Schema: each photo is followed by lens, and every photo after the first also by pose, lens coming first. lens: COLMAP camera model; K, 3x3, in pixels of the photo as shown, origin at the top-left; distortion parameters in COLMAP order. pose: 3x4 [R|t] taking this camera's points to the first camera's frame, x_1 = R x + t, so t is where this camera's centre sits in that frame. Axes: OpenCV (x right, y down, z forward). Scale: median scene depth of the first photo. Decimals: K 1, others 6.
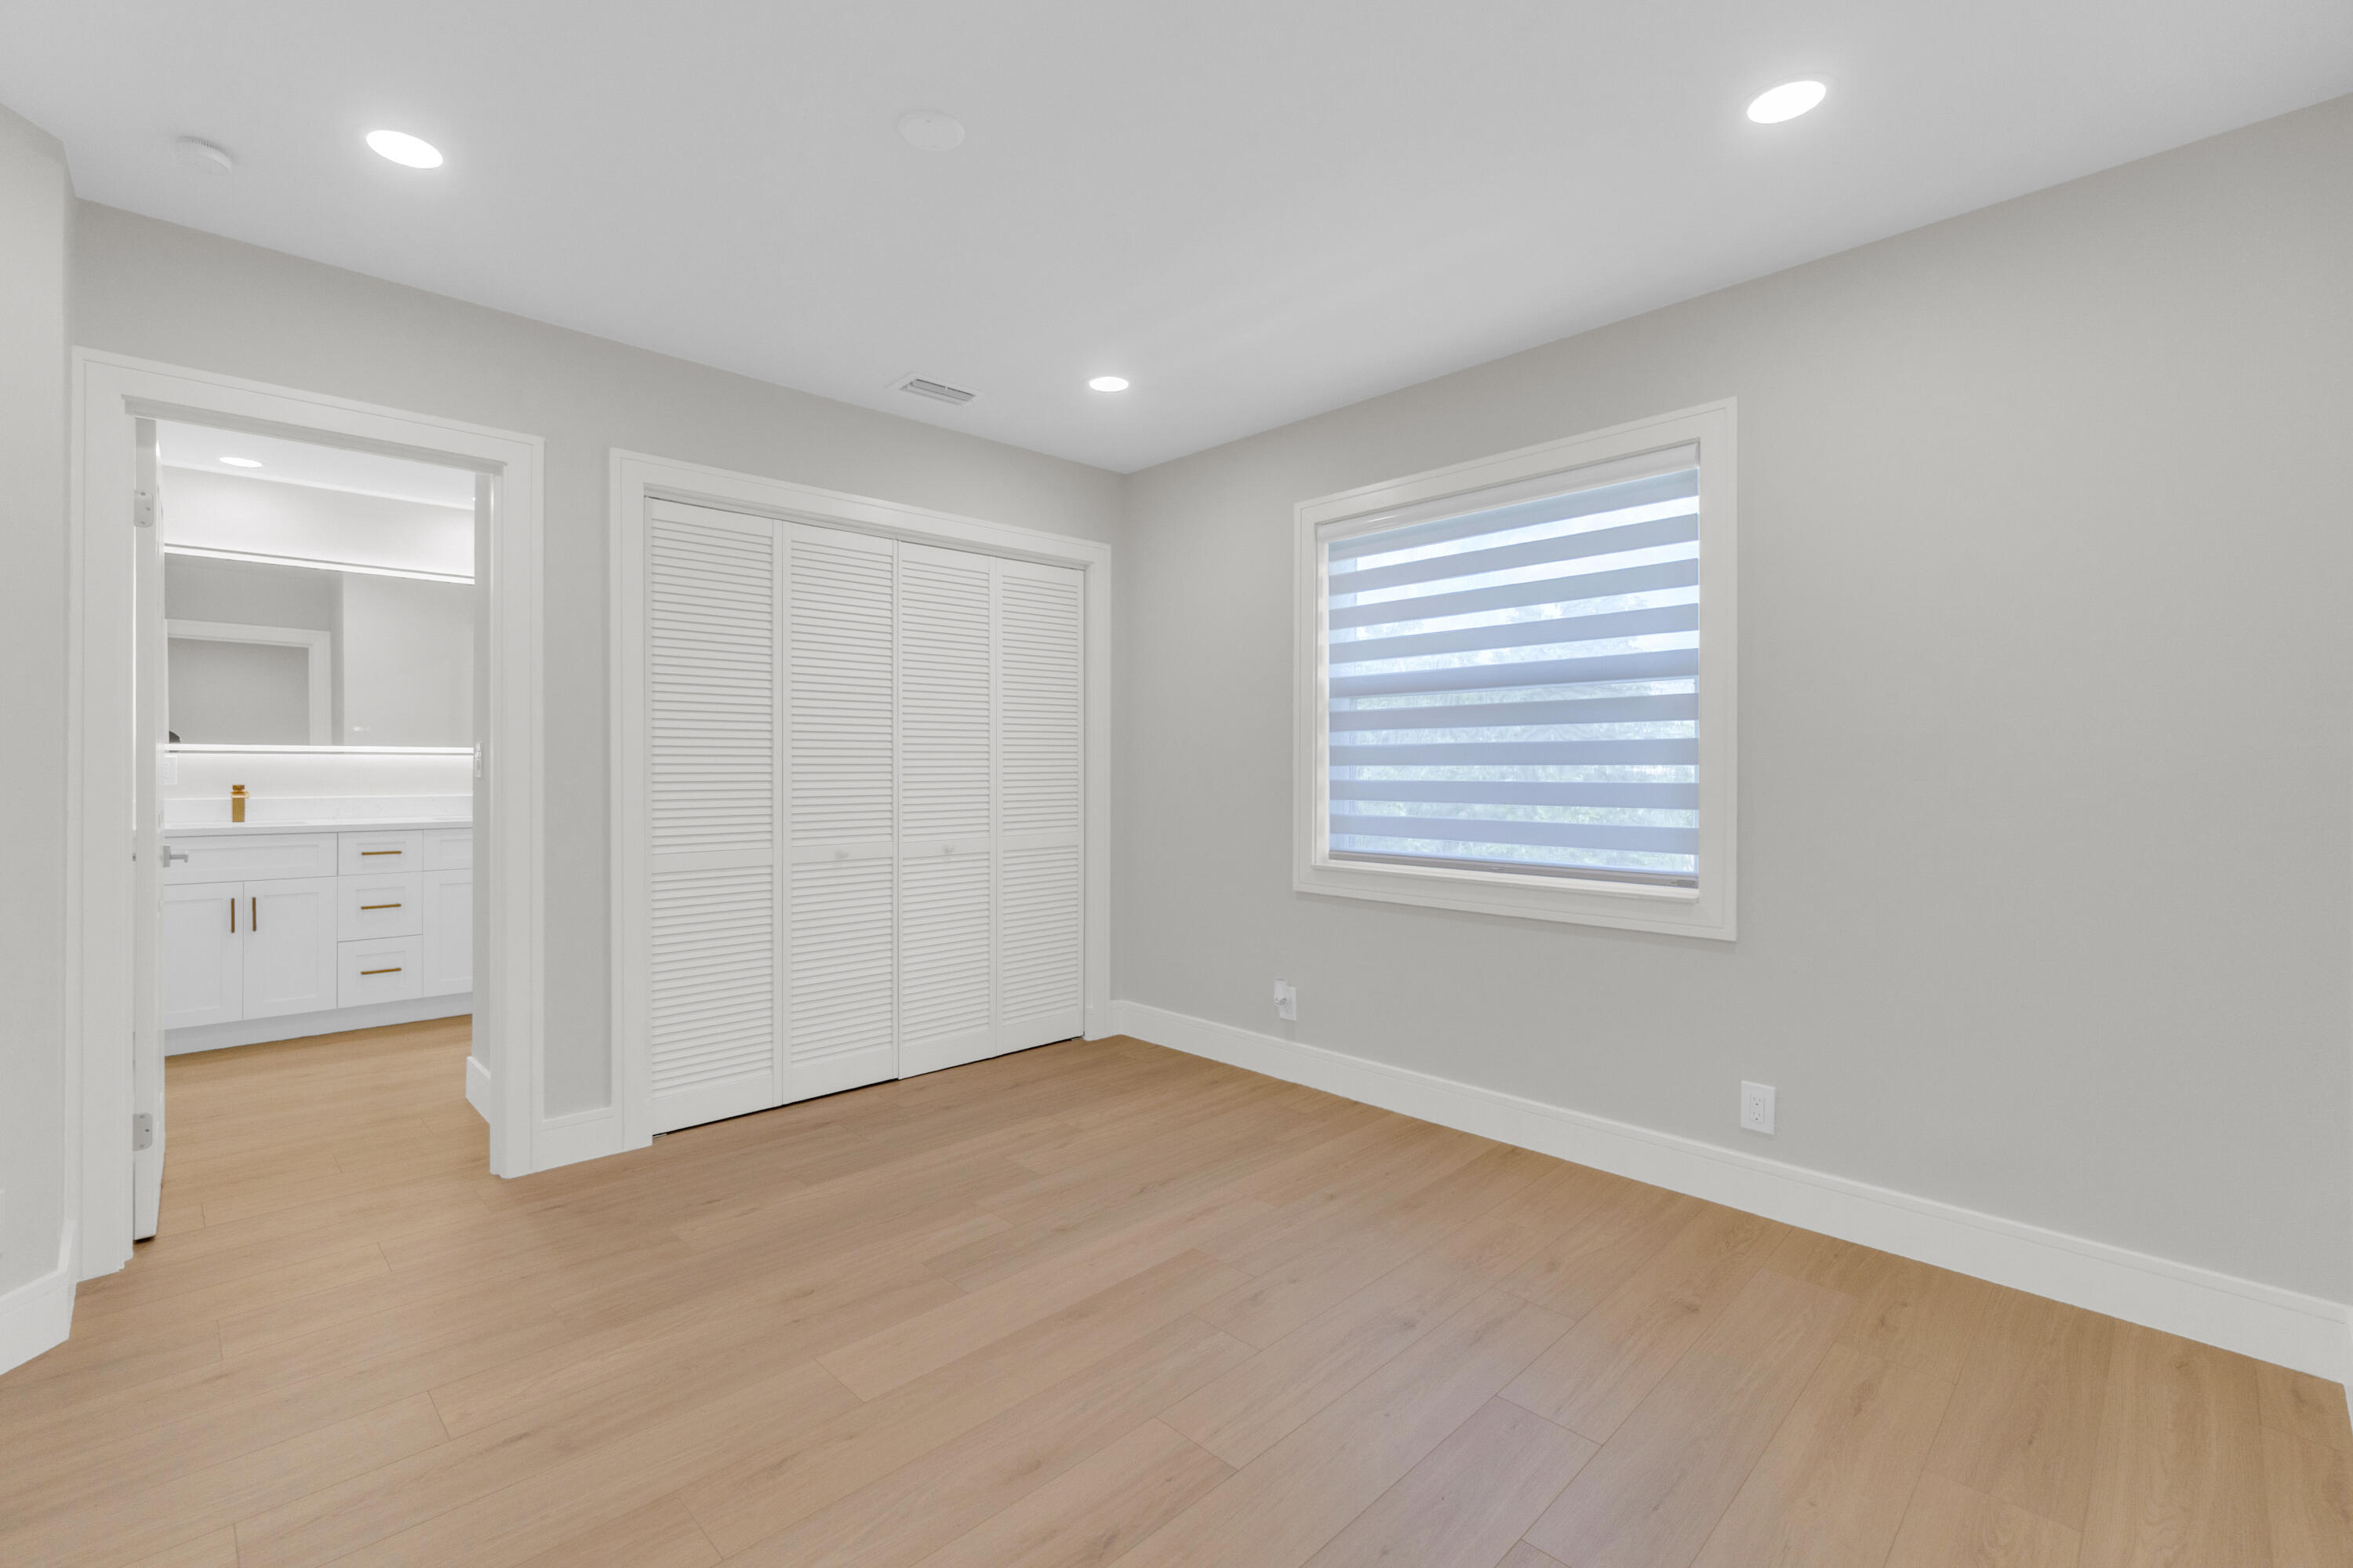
lens RADIAL K [[1019.7, 0, 1160.0], [0, 1019.7, 764.6], [0, 0, 1]] dist [-0.001552, -0.000111]
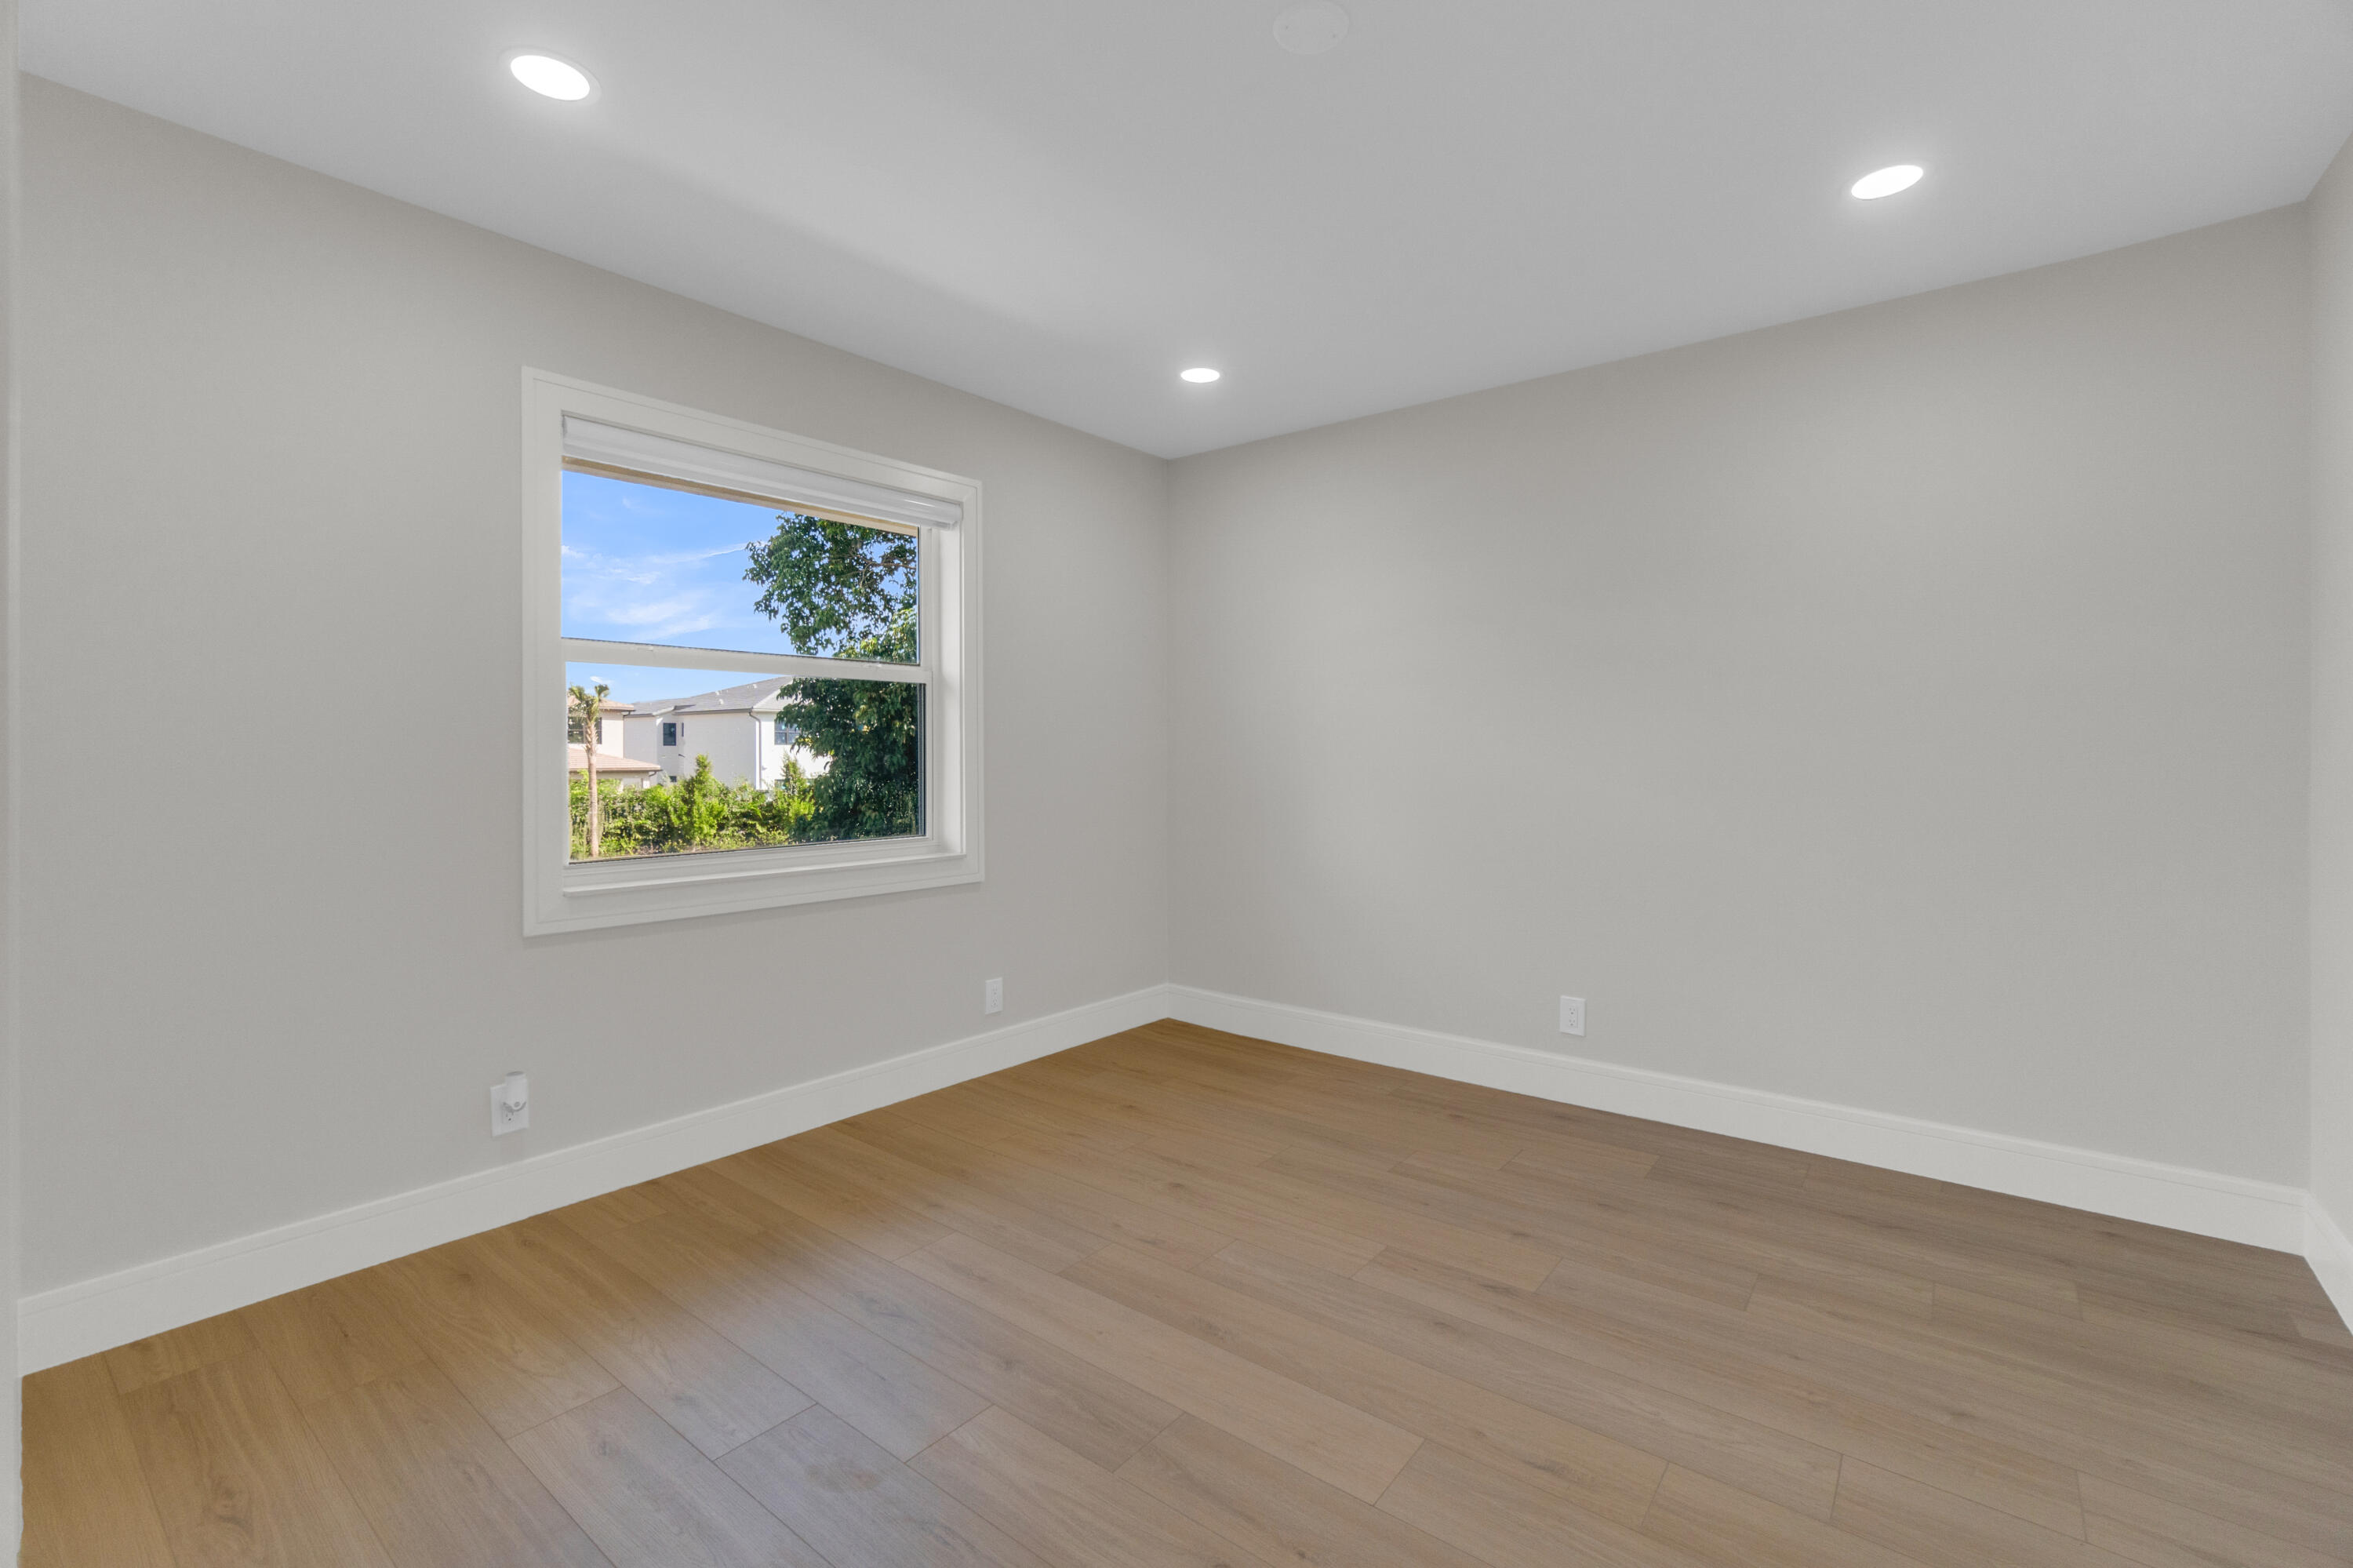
lens RADIAL K [[1039.6, 0, 1110.5], [0, 1039.6, 753.2], [0, 0, 1]] dist [-0.001144, -0.000010]
pose [[-0.096903, -0.002652, 0.995290, -0.856340], [-0.003163, 0.999992, 0.002357, -0.001750], [-0.995289, -0.002920, -0.096910, 0.979928]]
